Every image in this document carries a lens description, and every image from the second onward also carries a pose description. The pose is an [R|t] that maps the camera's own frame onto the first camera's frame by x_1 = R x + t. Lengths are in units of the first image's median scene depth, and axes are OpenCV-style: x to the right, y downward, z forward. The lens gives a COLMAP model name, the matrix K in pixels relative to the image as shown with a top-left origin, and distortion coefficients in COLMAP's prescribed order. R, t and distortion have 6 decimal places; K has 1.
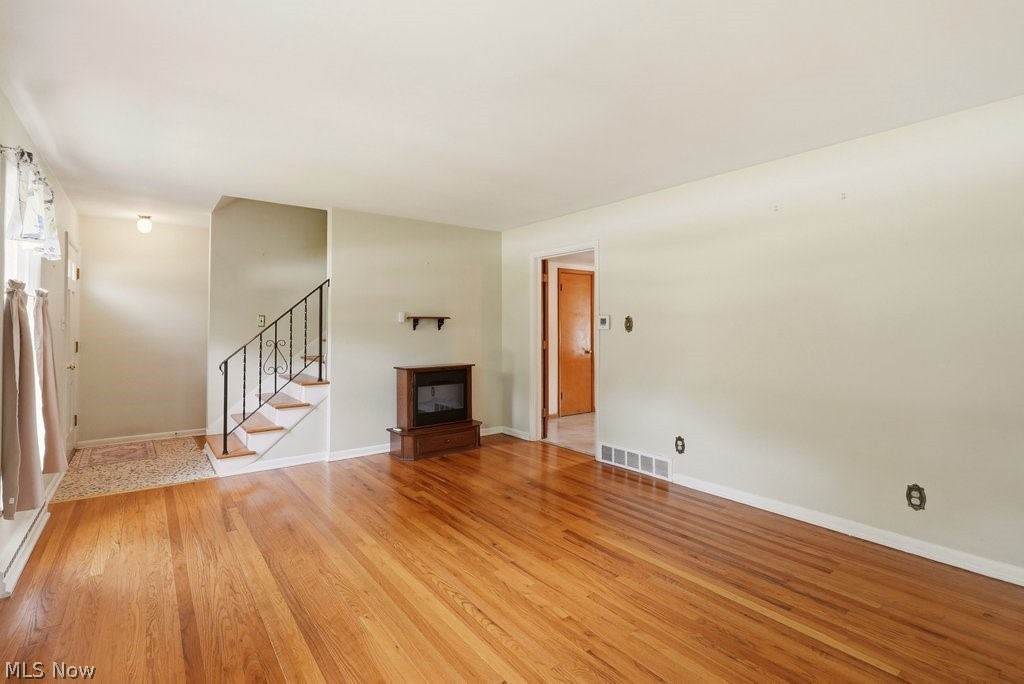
lens RADIAL K [[484.8, 0, 511.8], [0, 484.8, 323.6], [0, 0, 1]] dist [-0.004280, 0.000364]
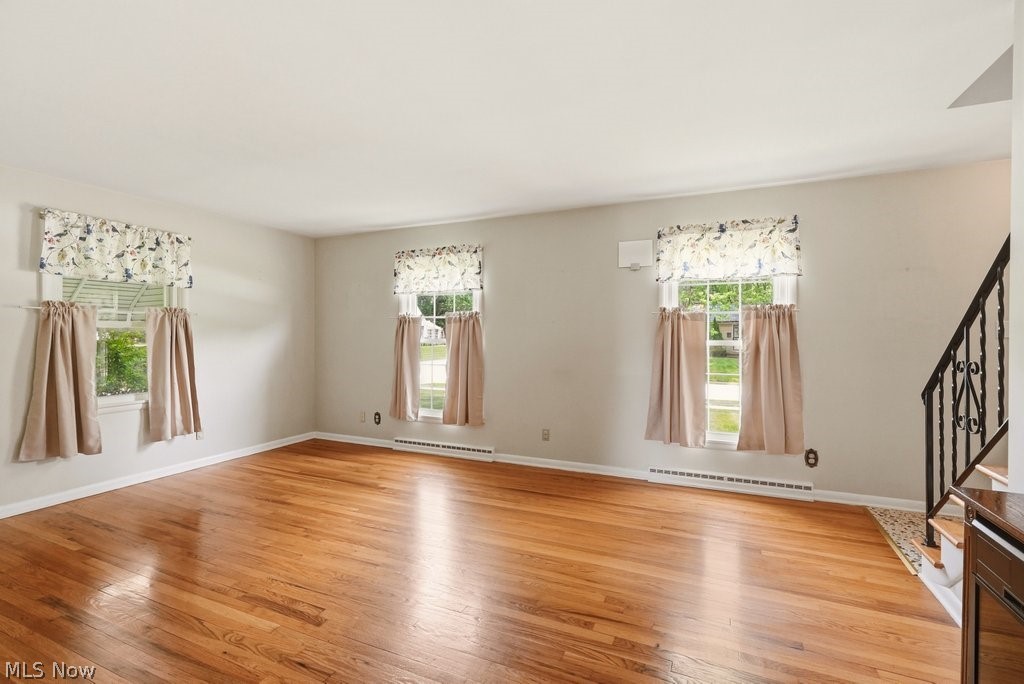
lens RADIAL K [[464.4, 0, 508.5], [0, 464.4, 337.9], [0, 0, 1]] dist [-0.004689, 0.000166]
pose [[-0.880400, 0.003797, -0.474216, 0.144935], [0.003789, 0.999992, 0.000973, 0.009828], [0.474216, -0.000941, -0.880408, 1.311188]]
